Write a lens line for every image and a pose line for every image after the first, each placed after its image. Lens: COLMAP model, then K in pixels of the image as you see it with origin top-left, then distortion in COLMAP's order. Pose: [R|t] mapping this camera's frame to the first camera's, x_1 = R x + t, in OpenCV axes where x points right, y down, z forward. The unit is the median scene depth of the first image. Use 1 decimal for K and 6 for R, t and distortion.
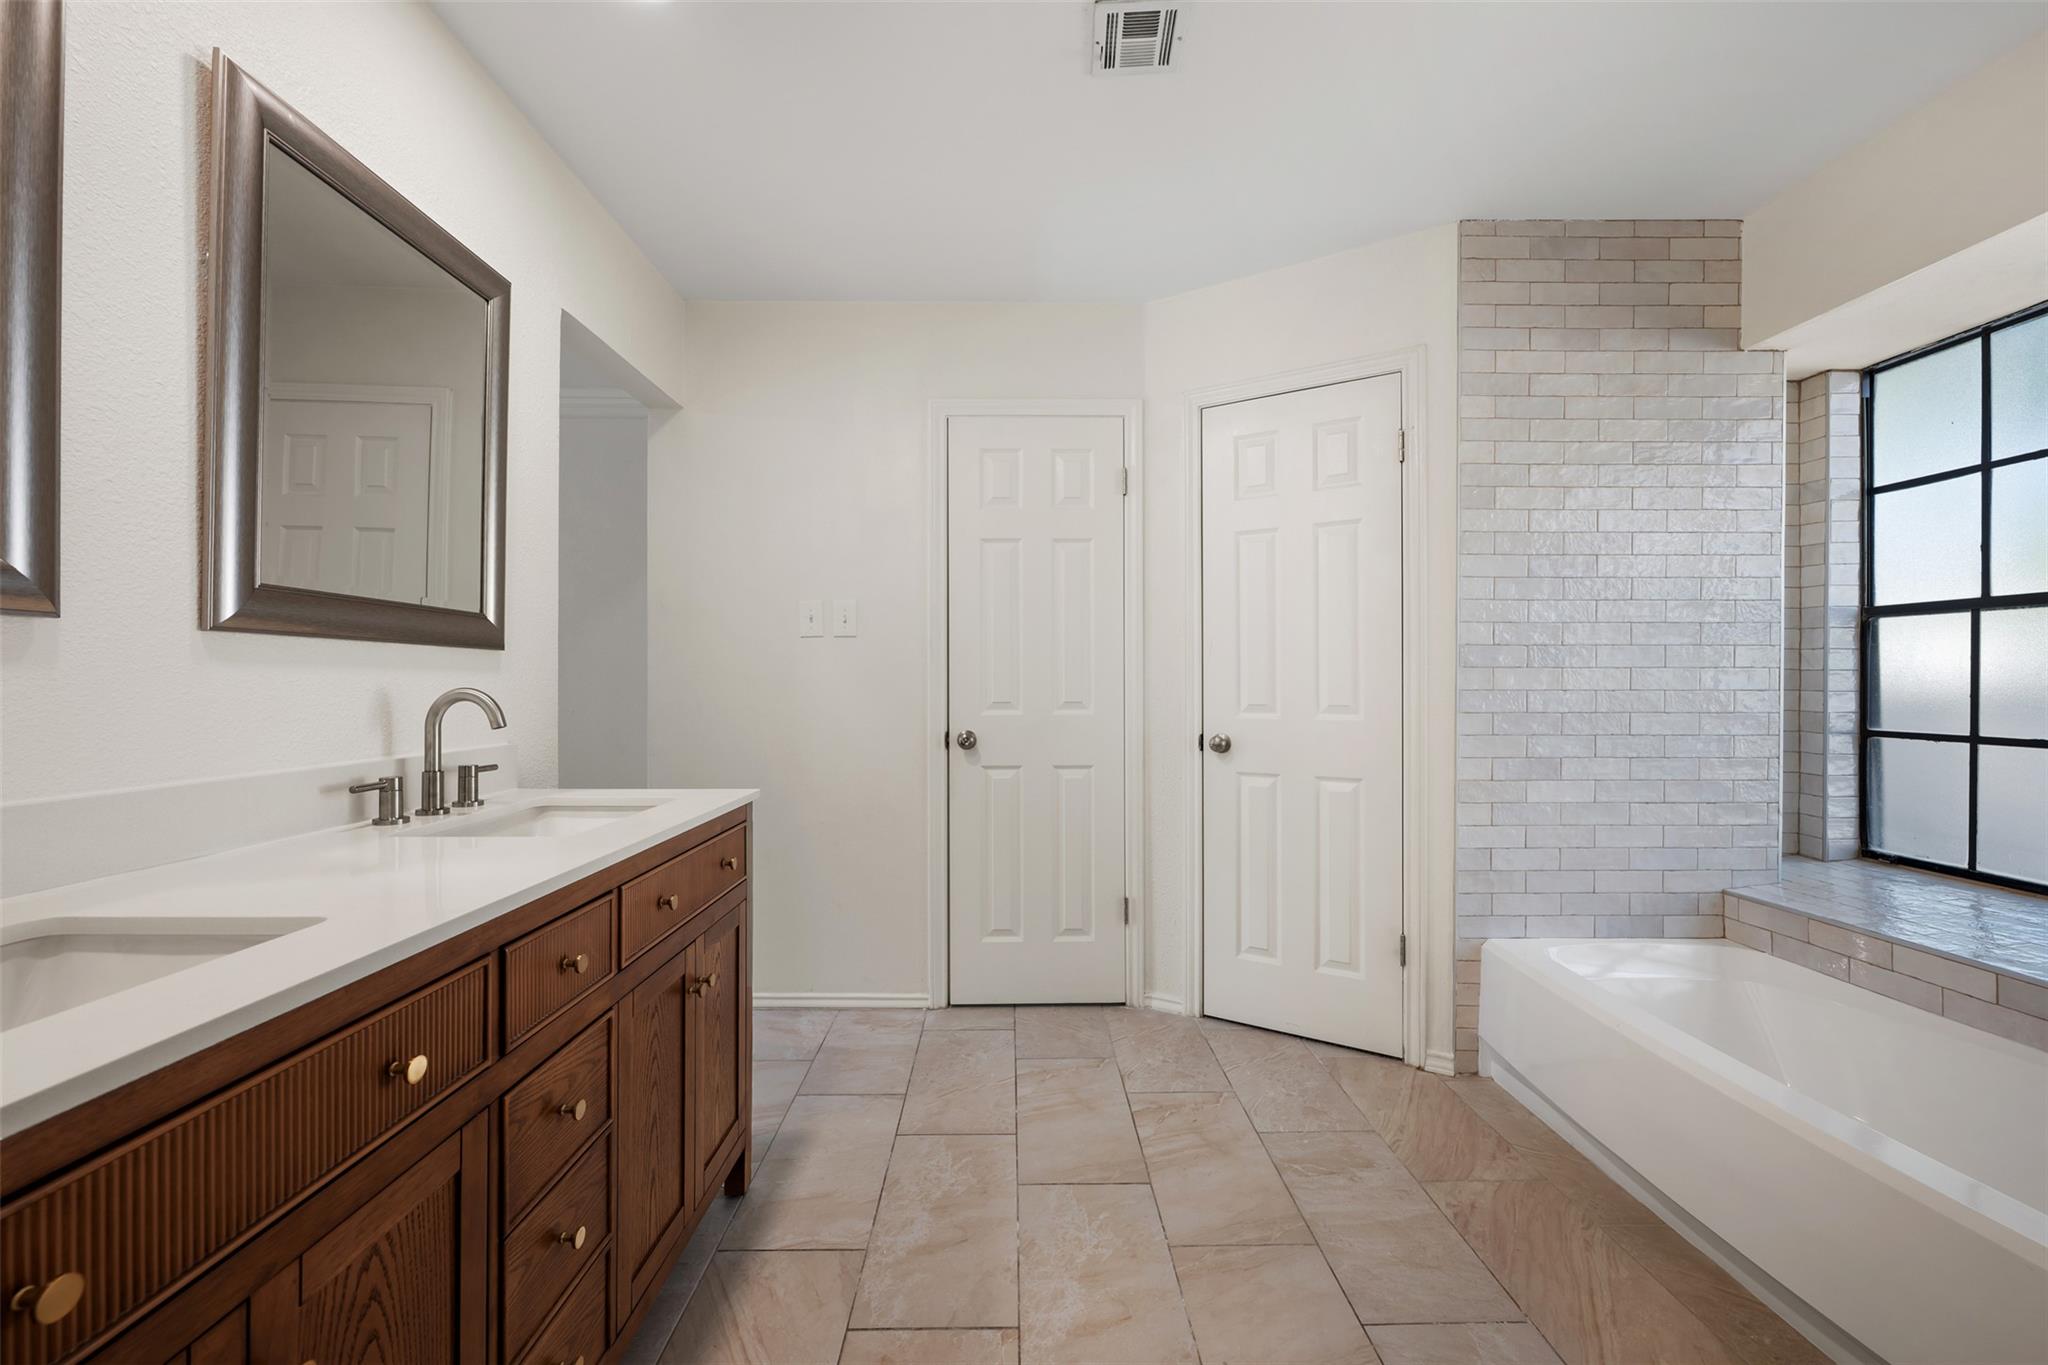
lens RADIAL K [[814.4, 0, 1022.1], [0, 814.4, 679.8], [0, 0, 1]] dist [-0.001159, -0.000521]
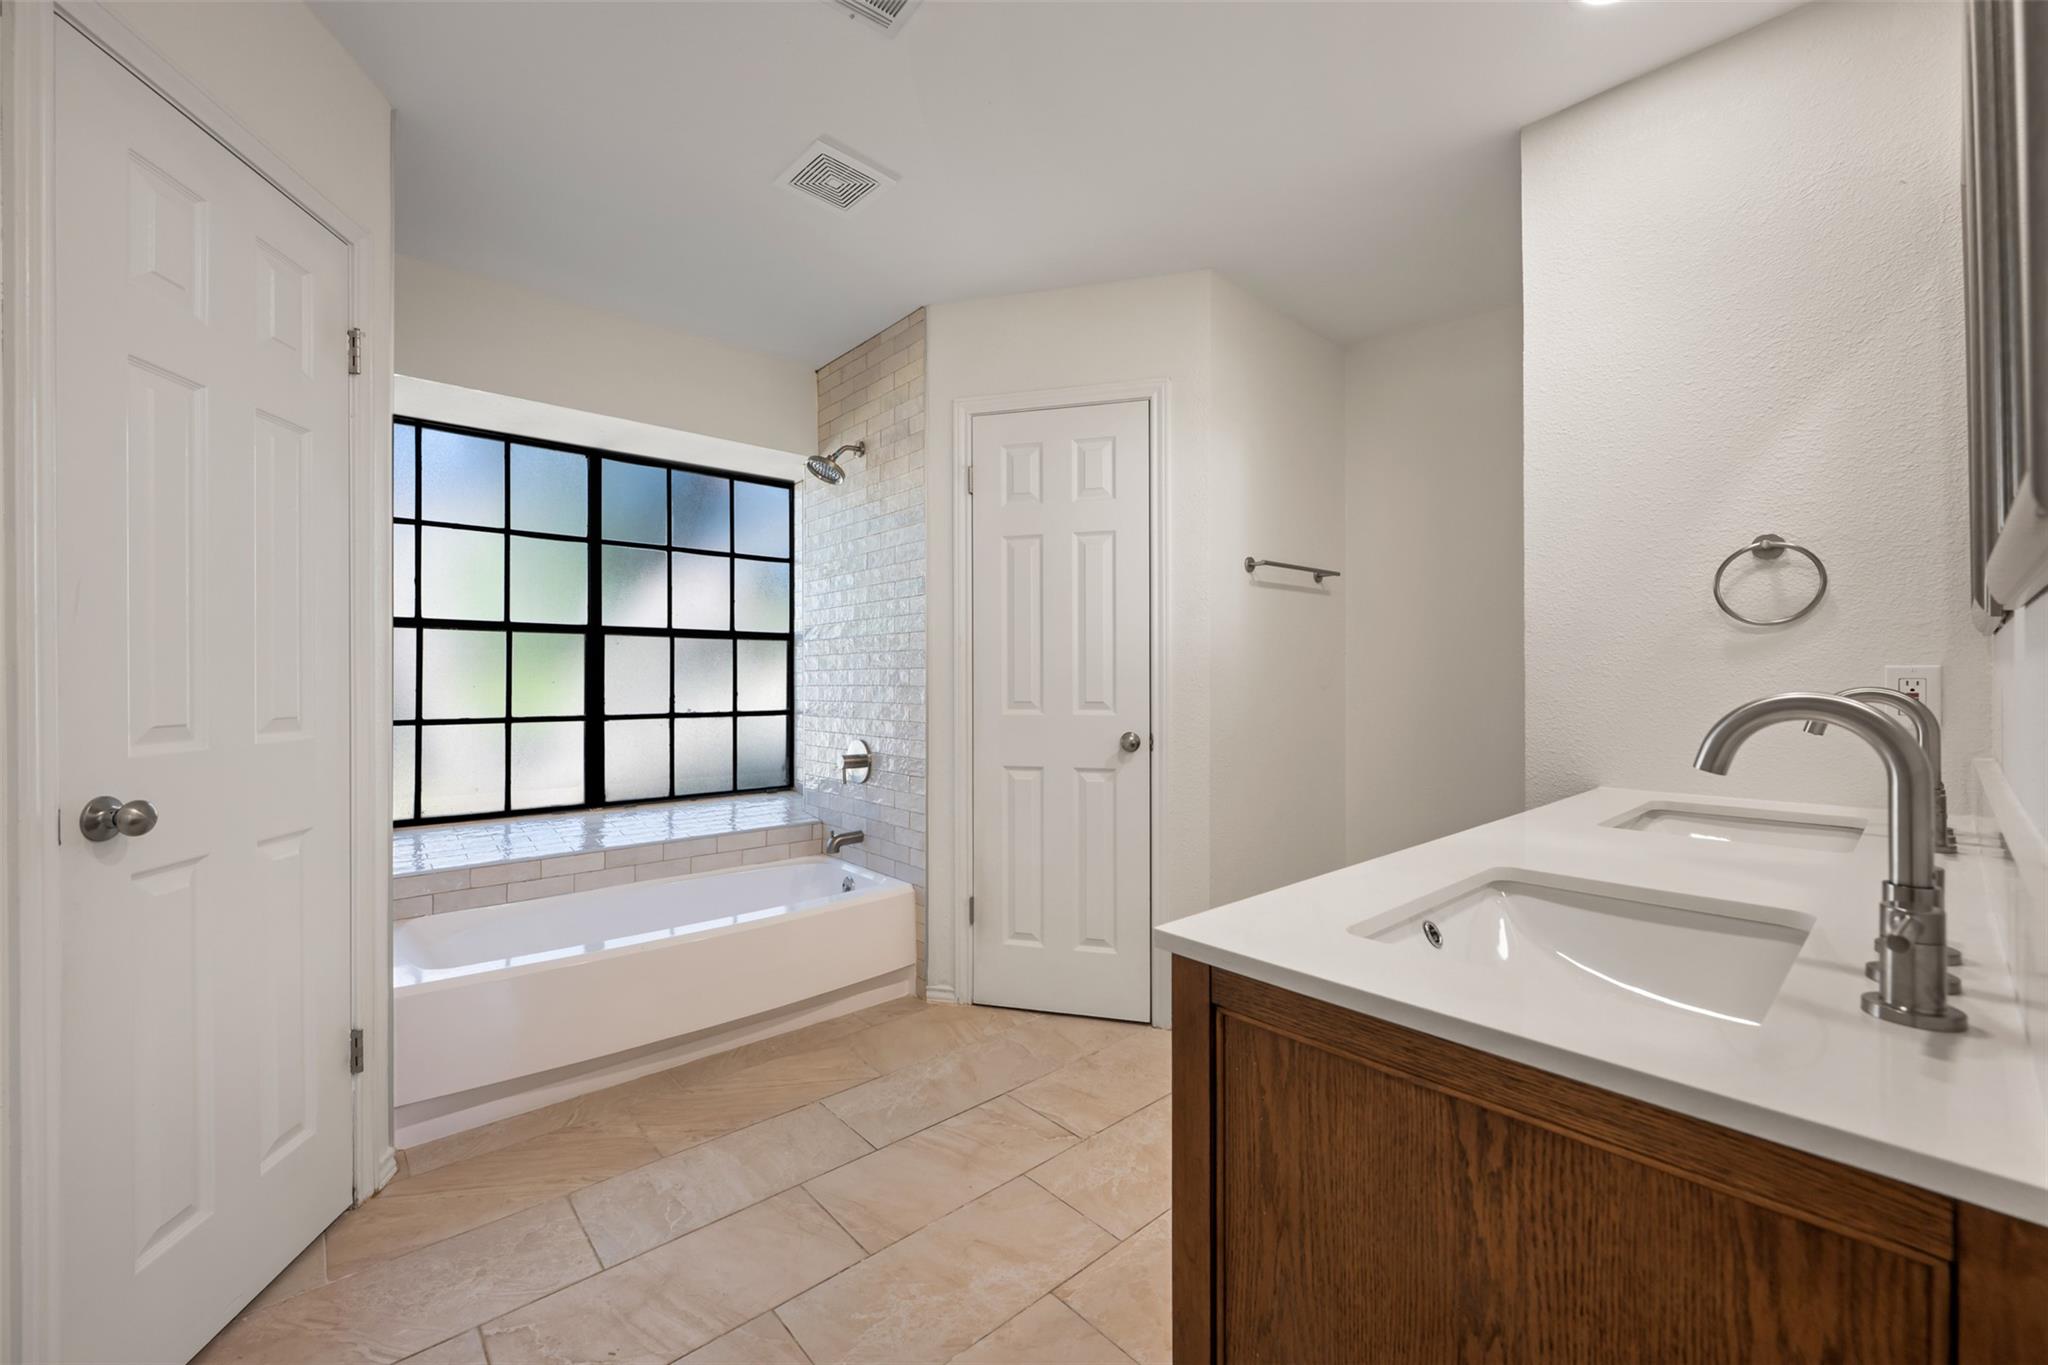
lens RADIAL K [[814.4, 0, 1026.1], [0, 814.4, 680.5], [0, 0, 1]] dist [-0.001159, -0.000521]
pose [[-0.661917, 0.002872, 0.749571, -0.484063], [0.000679, 0.999995, -0.003232, 0.008039], [-0.749577, -0.001631, -0.661916, 1.079466]]
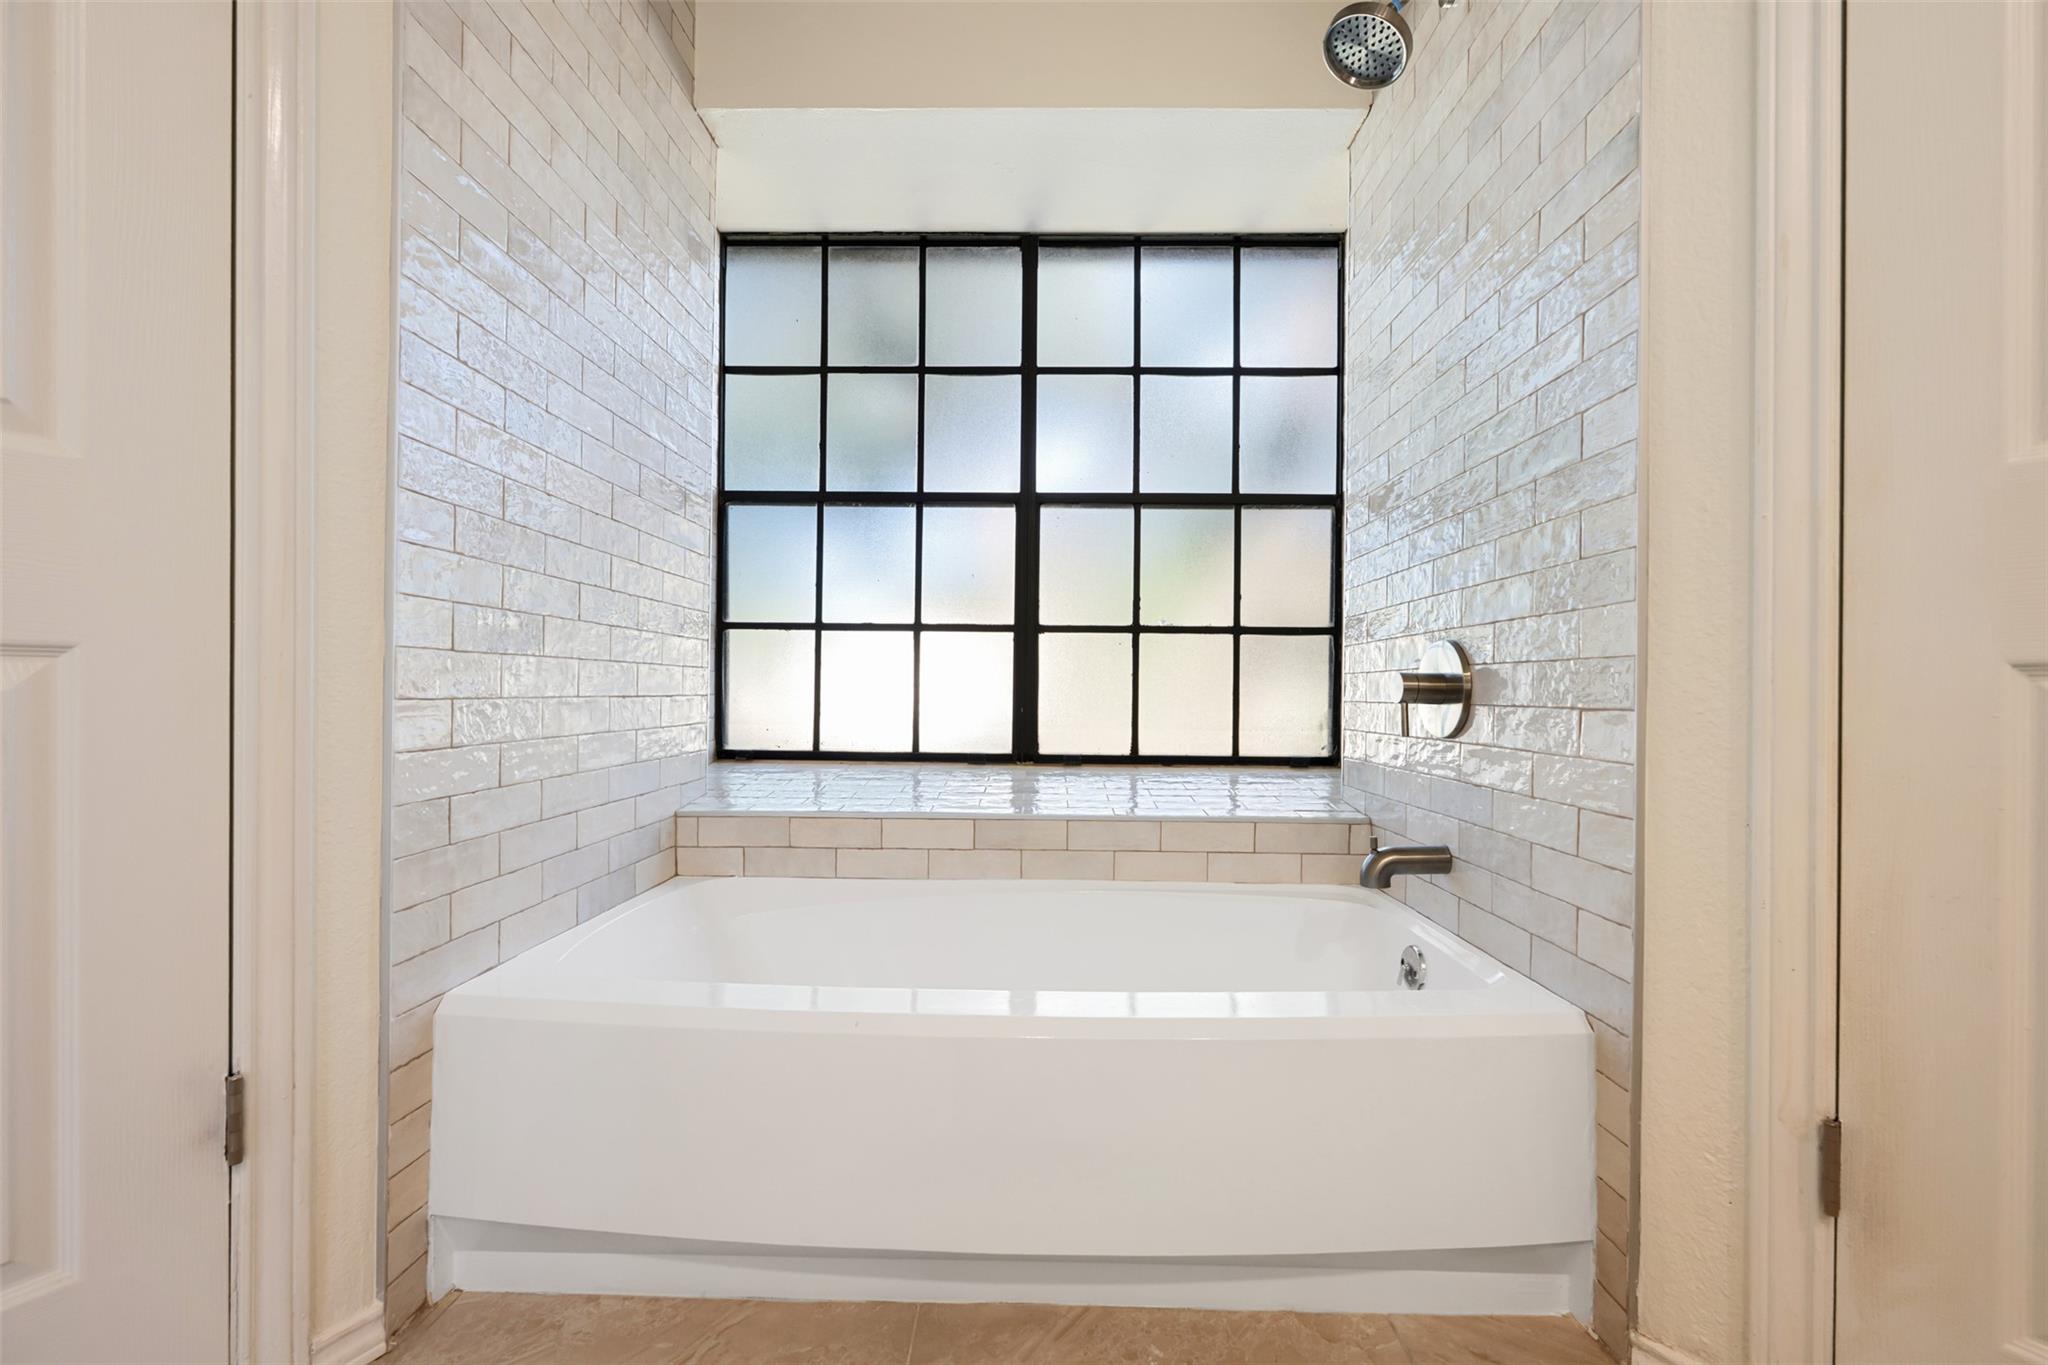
lens RADIAL K [[814.4, 0, 1016.8], [0, 814.4, 693.9], [0, 0, 1]] dist [-0.001159, -0.000521]
pose [[0.031876, -0.001816, 0.999490, 0.125561], [-0.008908, 0.999958, 0.002101, 0.146838], [-0.999452, -0.008970, 0.031858, 0.673453]]
